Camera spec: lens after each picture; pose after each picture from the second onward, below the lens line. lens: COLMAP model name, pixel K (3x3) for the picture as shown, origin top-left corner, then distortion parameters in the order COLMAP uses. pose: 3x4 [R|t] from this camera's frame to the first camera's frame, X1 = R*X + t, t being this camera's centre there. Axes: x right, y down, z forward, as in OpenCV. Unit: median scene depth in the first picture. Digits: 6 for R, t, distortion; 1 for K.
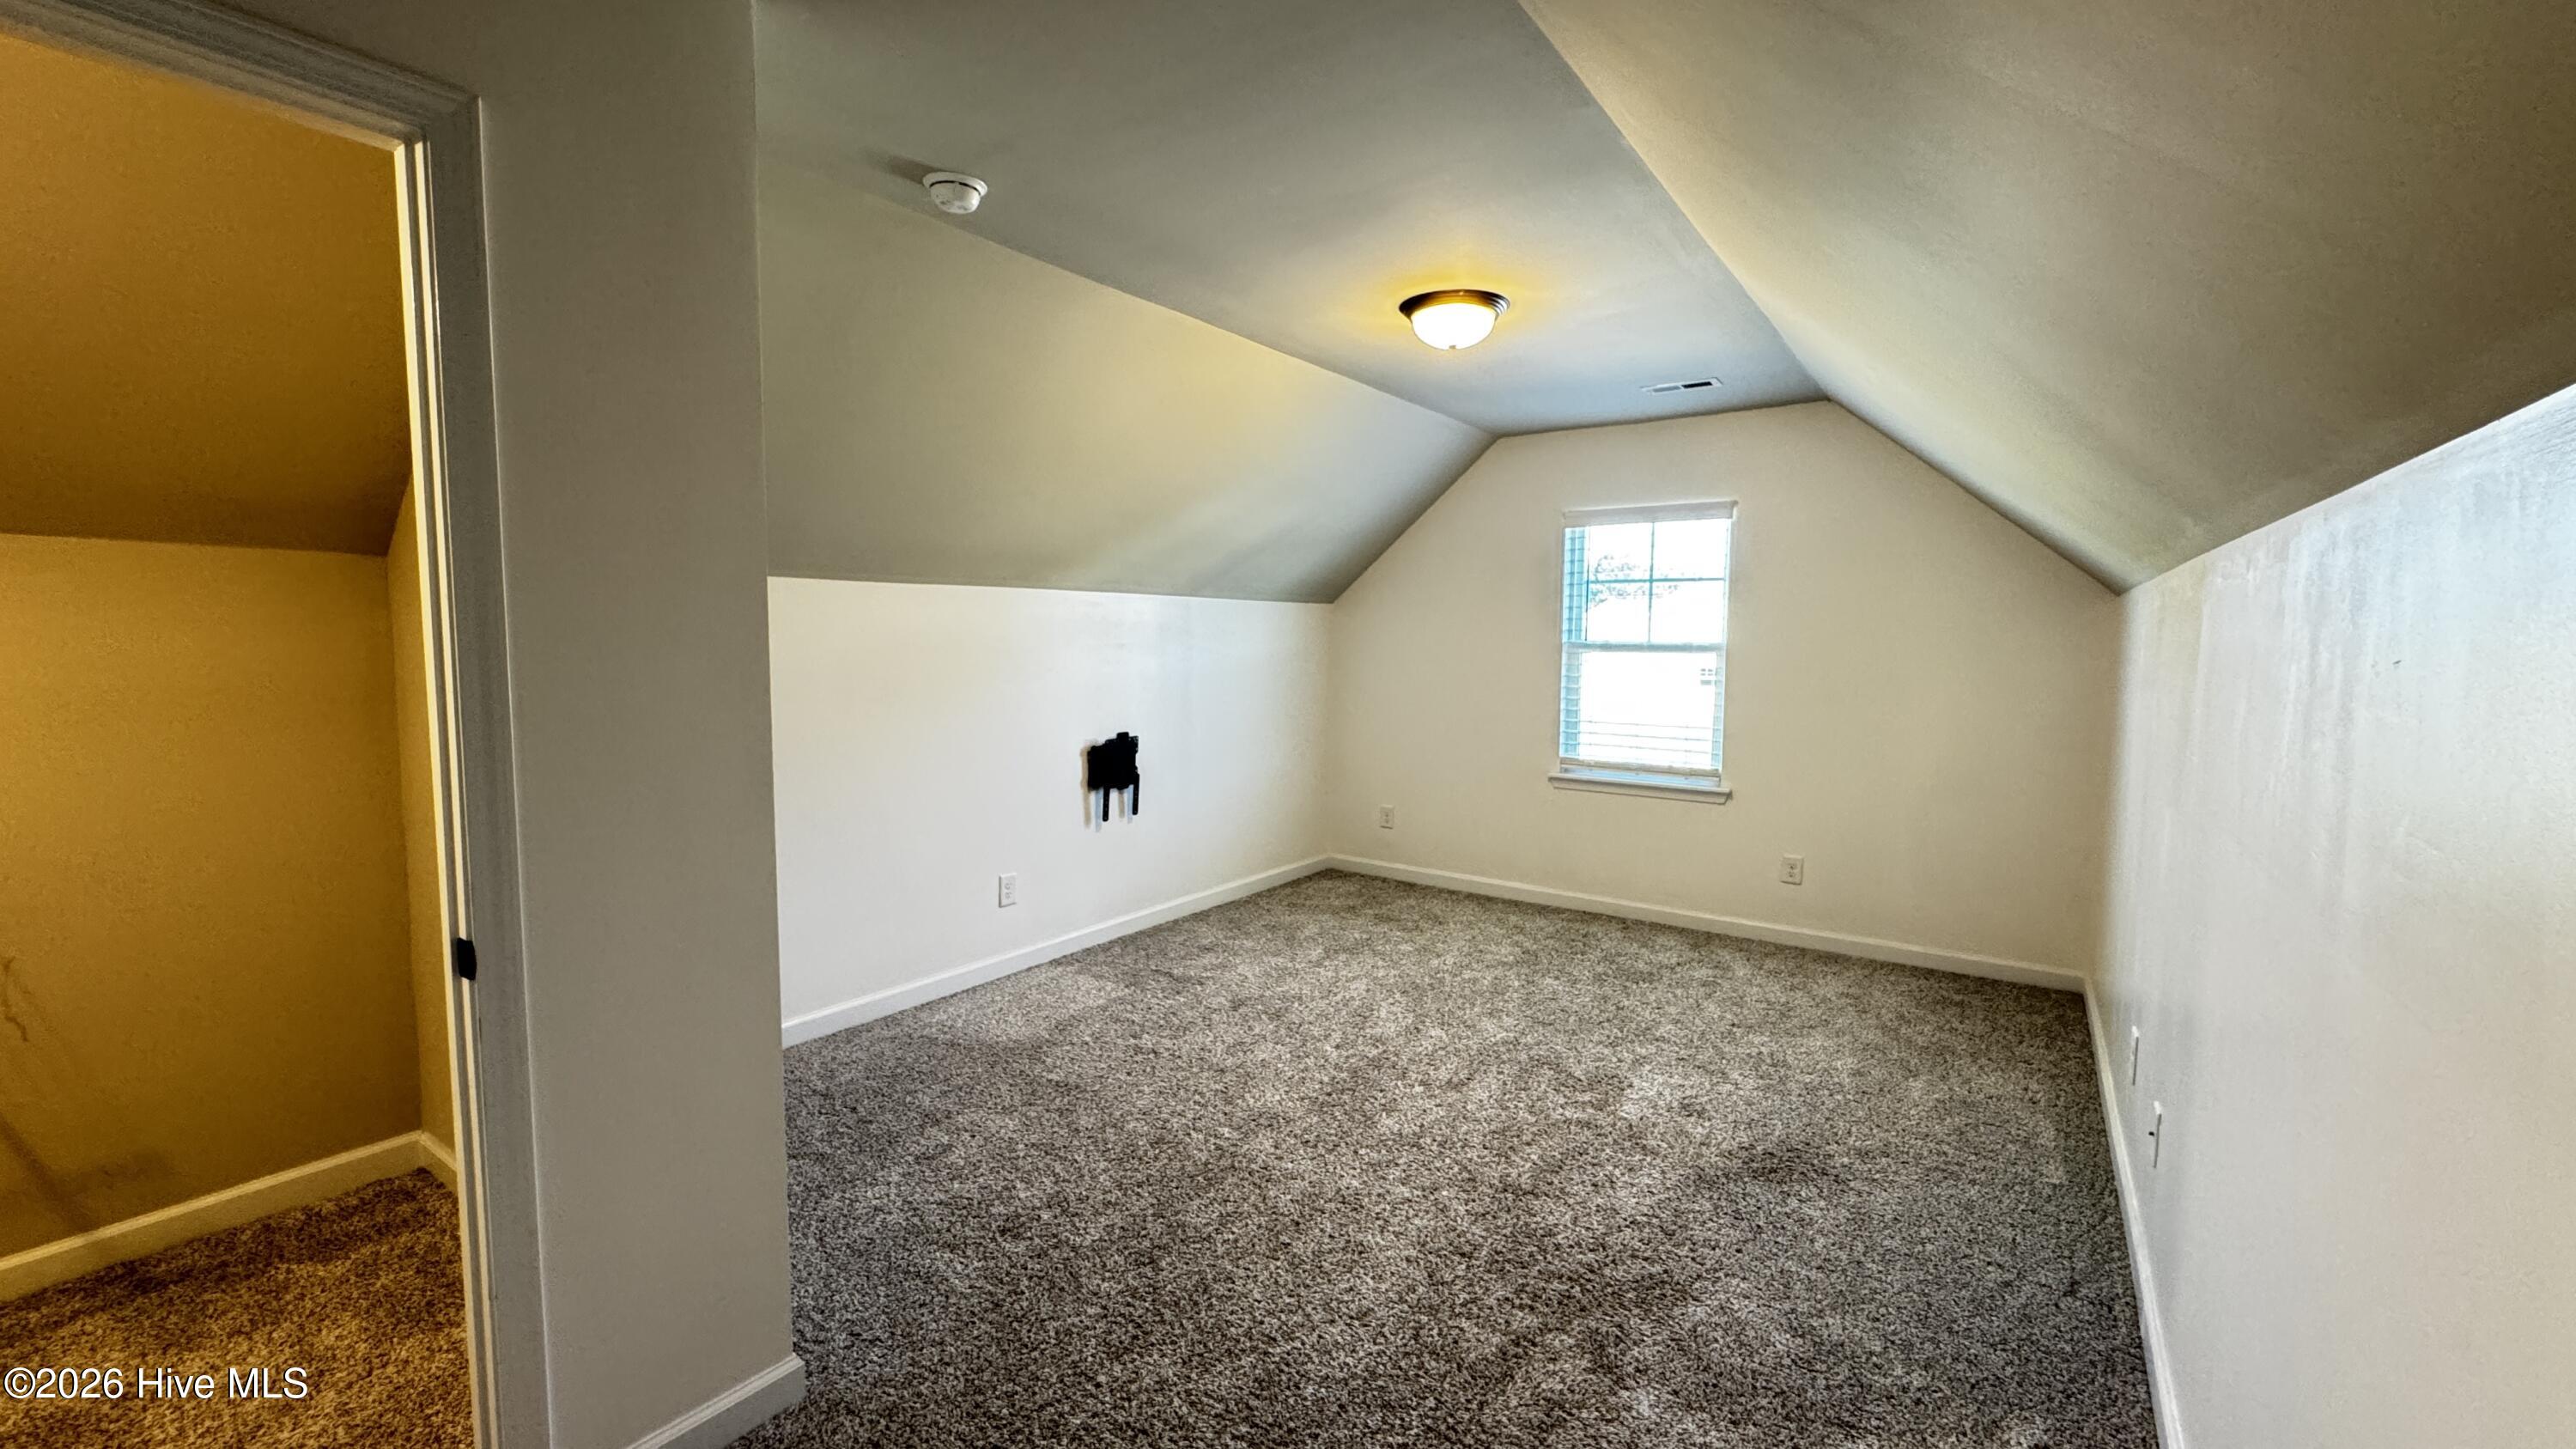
lens RADIAL K [[1029.1, 0, 1280.9], [0, 1029.1, 729.0], [0, 0, 1]] dist [-0.003423, -0.000535]
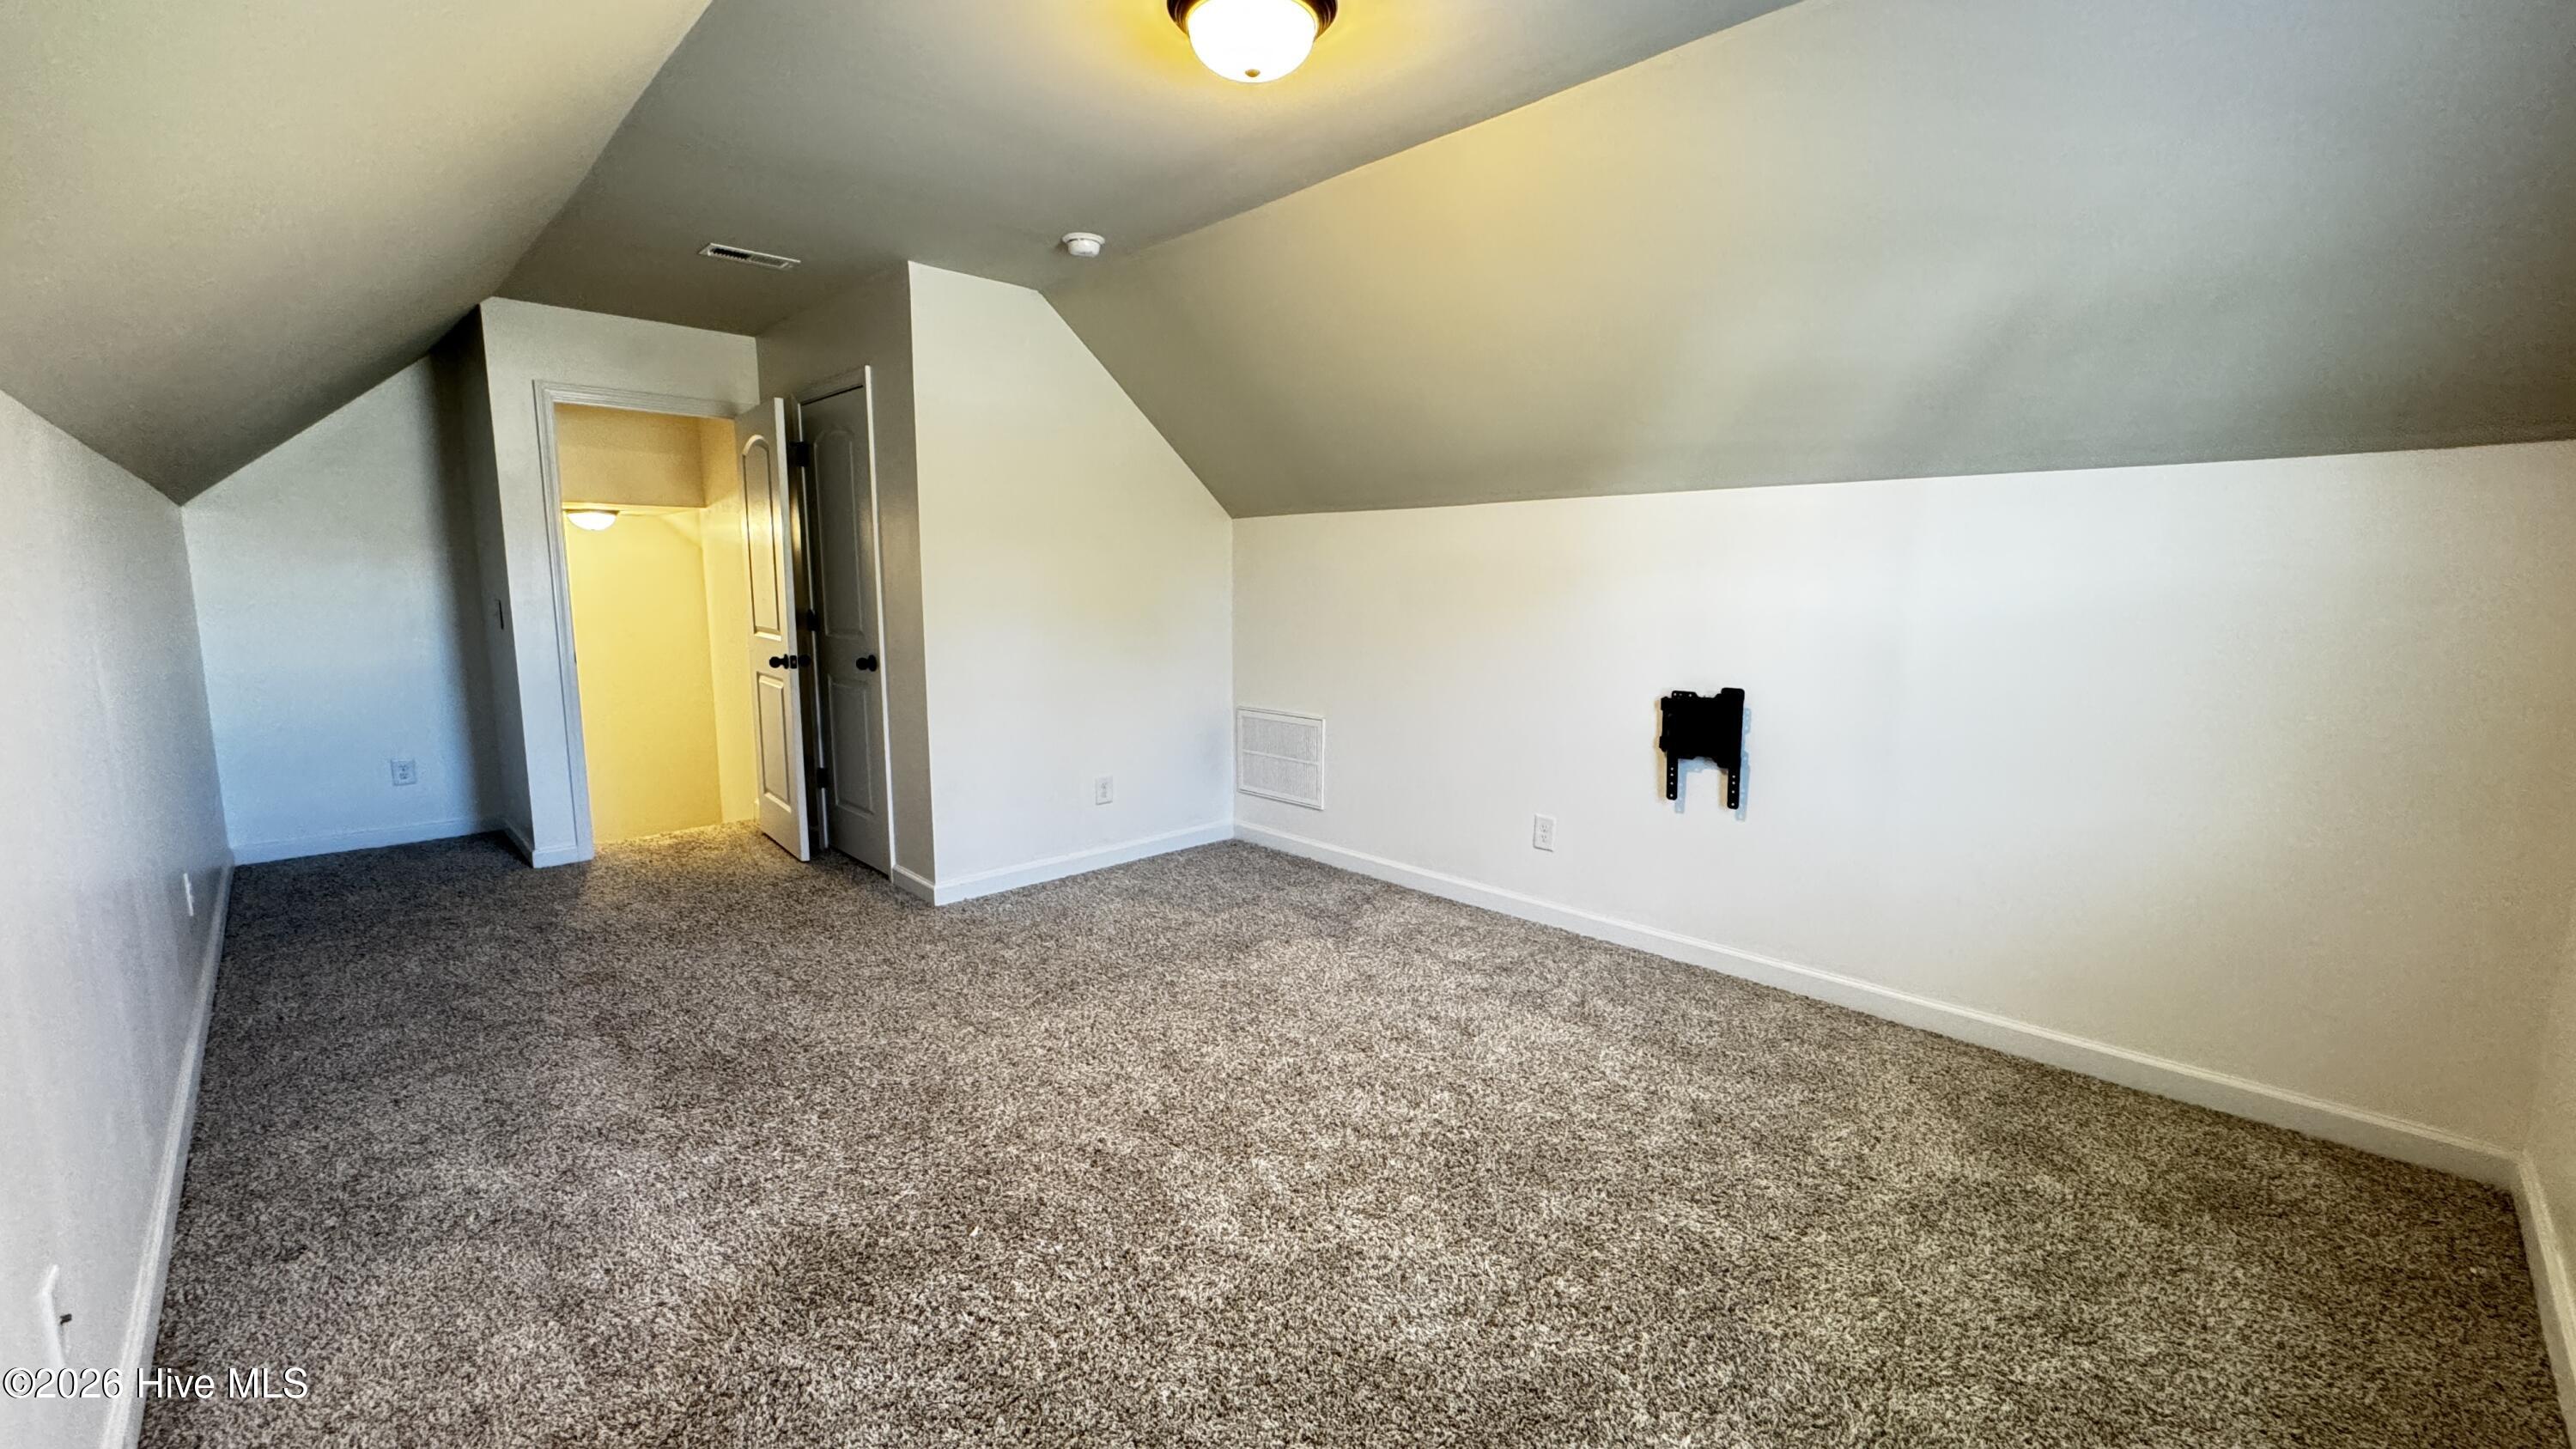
lens RADIAL K [[1029.1, 0, 1287.7], [0, 1029.1, 717.8], [0, 0, 1]] dist [-0.003423, -0.000535]
pose [[-0.185943, 0.118951, -0.975334, 0.596968], [-0.094283, 0.985904, 0.138215, -0.044824], [0.978027, 0.117657, -0.172107, 0.837849]]
